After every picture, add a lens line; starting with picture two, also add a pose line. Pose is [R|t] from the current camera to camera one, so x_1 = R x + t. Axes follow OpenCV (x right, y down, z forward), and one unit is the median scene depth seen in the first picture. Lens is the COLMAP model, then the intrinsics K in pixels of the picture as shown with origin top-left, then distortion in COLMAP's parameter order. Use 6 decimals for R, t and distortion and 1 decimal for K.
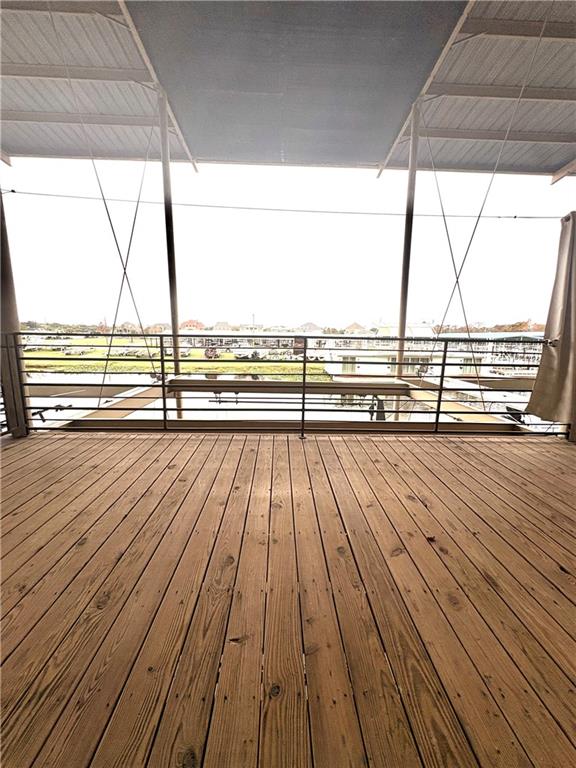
lens RADIAL K [[306.7, 0, 287.1], [0, 306.7, 385.2], [0, 0, 1]] dist [-0.001329, 0.000662]
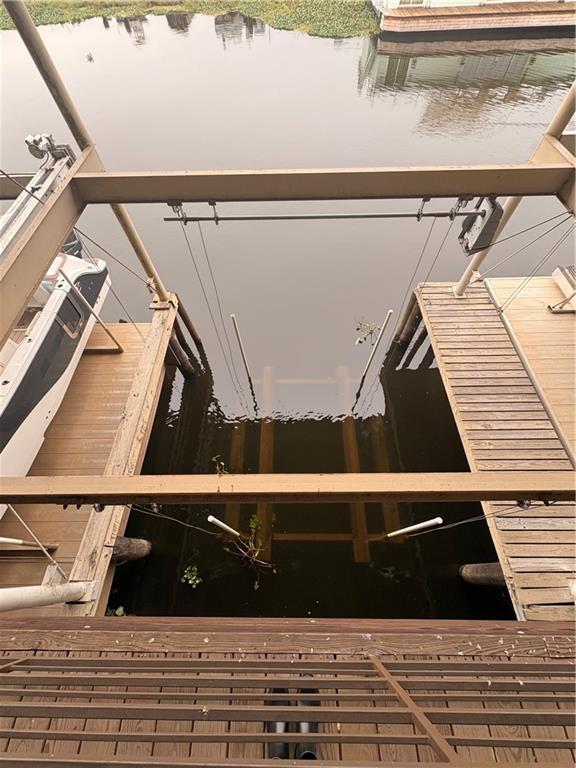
lens RADIAL K [[306.7, 0, 287.8], [0, 306.7, 384.3], [0, 0, 1]] dist [-0.001329, 0.000662]
pose [[0.998941, -0.000070, -0.046014, -0.044247], [0.035382, 0.640481, 0.767159, -0.387402], [0.029417, -0.767974, 0.639805, 1.064810]]
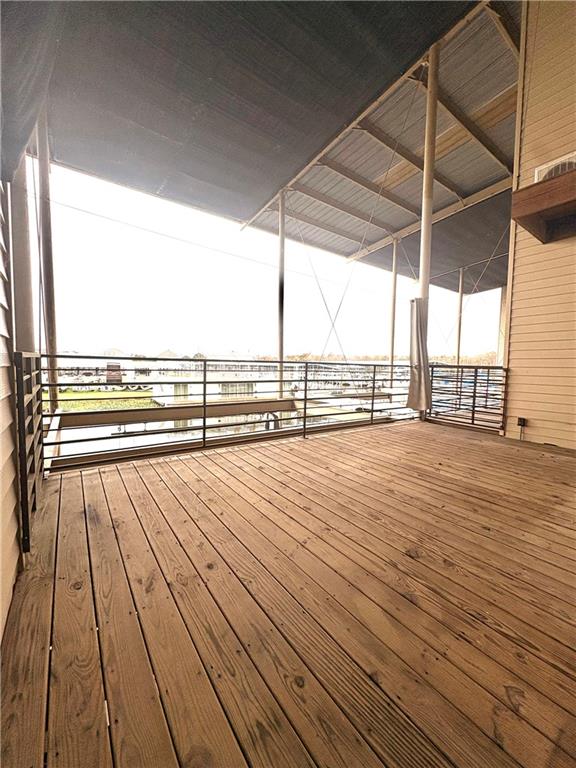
lens RADIAL K [[306.7, 0, 289.8], [0, 306.7, 384.5], [0, 0, 1]] dist [-0.001329, 0.000662]
pose [[0.826118, -0.033429, 0.562504, -0.768263], [0.084156, 0.994363, -0.064501, 0.022356], [-0.557177, 0.100623, 0.824275, -0.073978]]
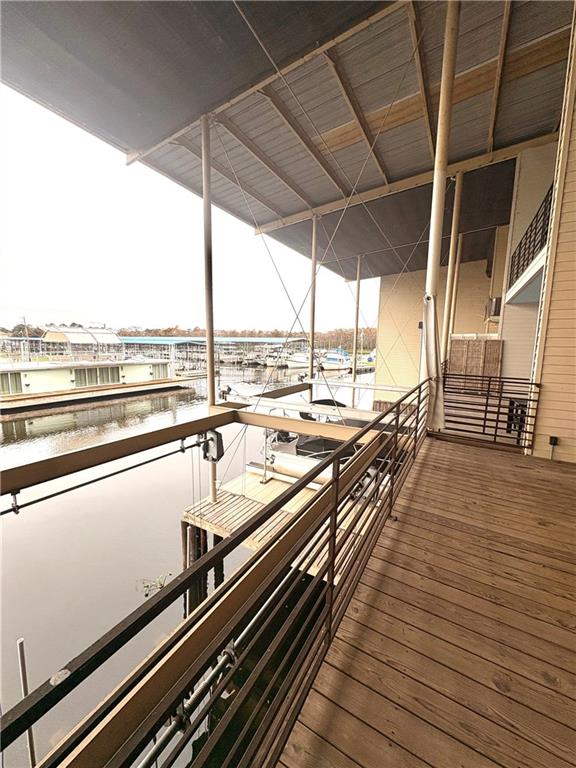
lens RADIAL K [[306.7, 0, 287.8], [0, 306.7, 383.7], [0, 0, 1]] dist [-0.001329, 0.000662]
pose [[0.521836, -0.115897, 0.845136, -0.797937], [0.125828, 0.990348, 0.058117, -0.289736], [-0.843714, 0.076014, 0.531383, 0.797578]]
